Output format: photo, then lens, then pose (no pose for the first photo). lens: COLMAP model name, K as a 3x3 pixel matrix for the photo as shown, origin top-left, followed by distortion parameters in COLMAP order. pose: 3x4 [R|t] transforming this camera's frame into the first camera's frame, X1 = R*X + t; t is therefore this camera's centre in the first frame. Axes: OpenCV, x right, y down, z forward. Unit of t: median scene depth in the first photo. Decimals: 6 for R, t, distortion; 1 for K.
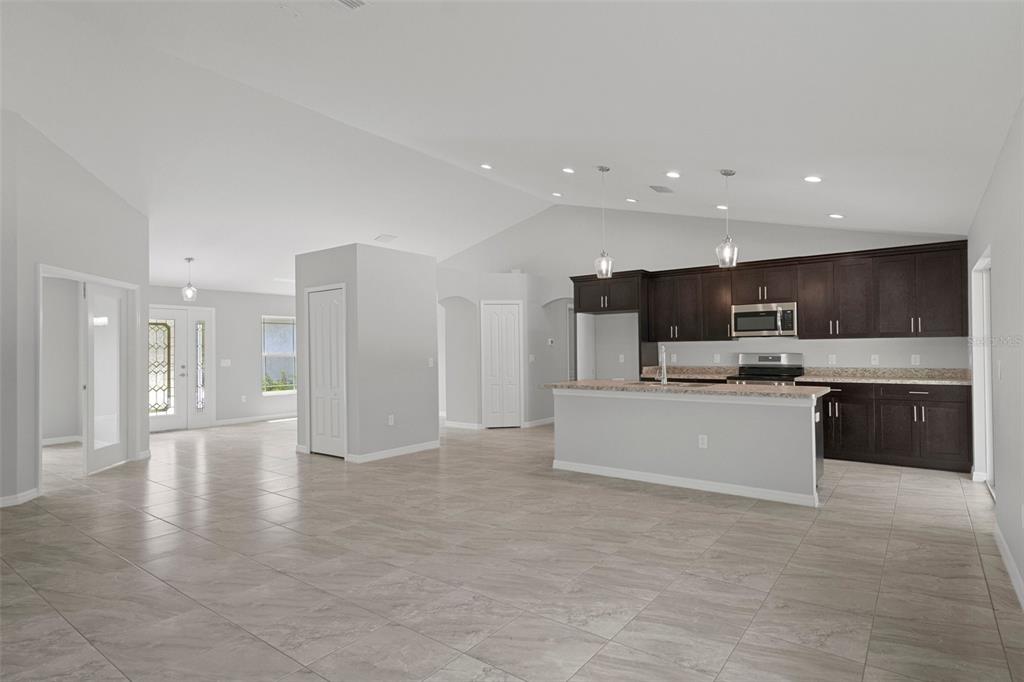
lens RADIAL K [[538.9, 0, 513.2], [0, 538.9, 345.9], [0, 0, 1]] dist [0.006915, 0.000563]
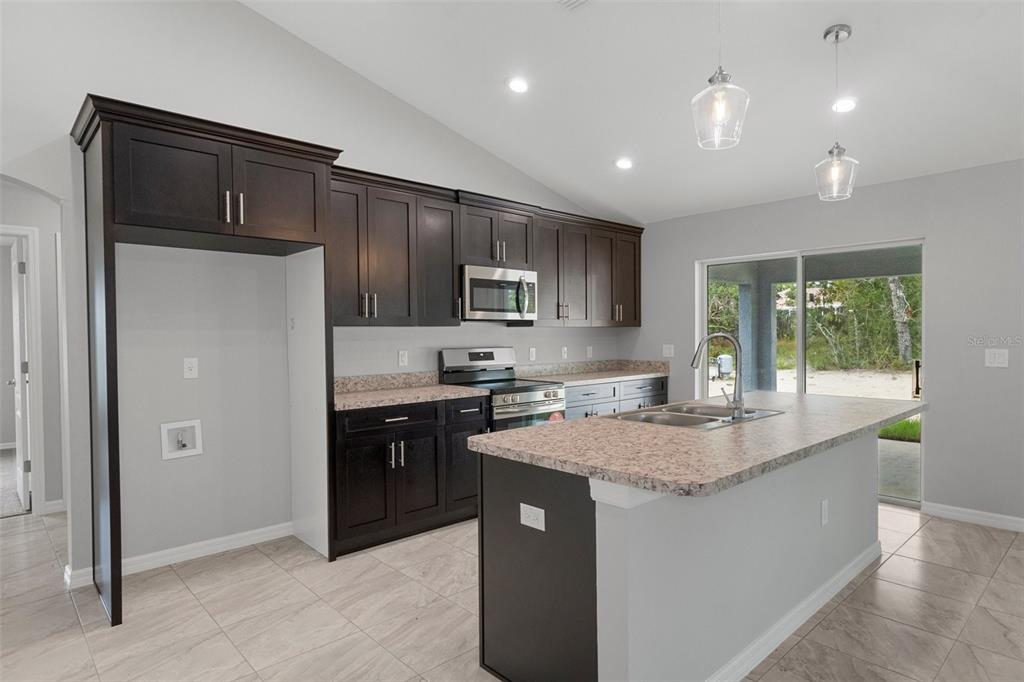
lens RADIAL K [[577.5, 0, 512.7], [0, 577.5, 346.8], [0, 0, 1]] dist [0.002239, 0.000586]
pose [[0.175261, -0.016179, 0.984389, -0.203379], [-0.002179, 0.999856, 0.016821, 0.001520], [-0.984520, -0.005093, 0.175201, 0.900316]]
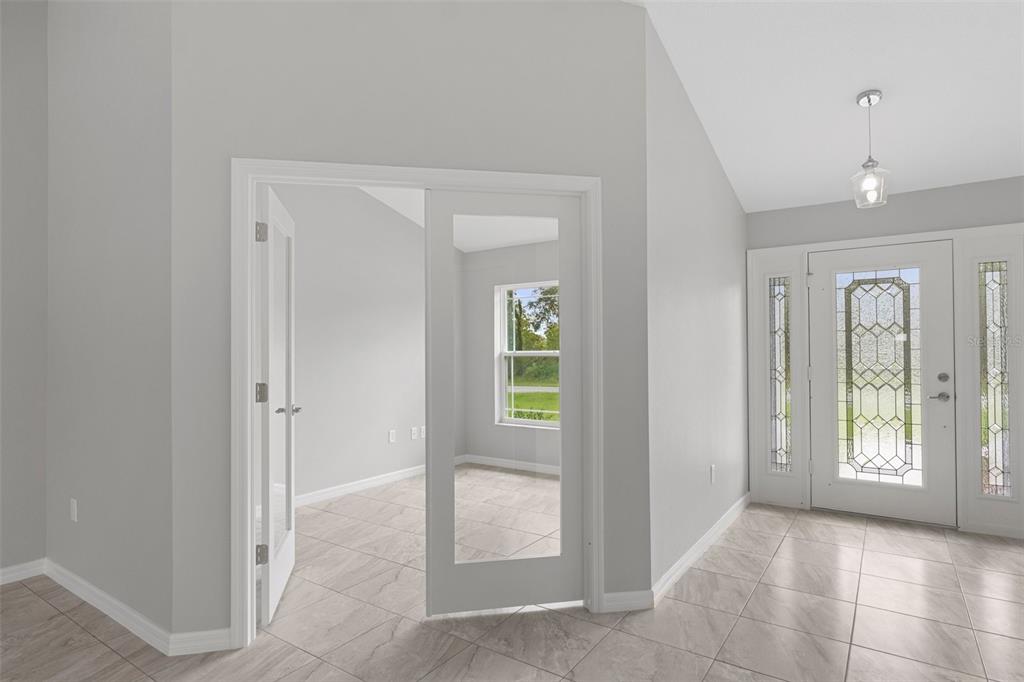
lens RADIAL K [[559.8, 0, 512.0], [0, 559.8, 341.0], [0, 0, 1]] dist [-0.007862, -0.000669]
pose [[0.056357, -0.003643, -0.998404, -0.005716], [0.010789, 0.999937, -0.003039, 0.000232], [0.998352, -0.010600, 0.056393, 0.018410]]
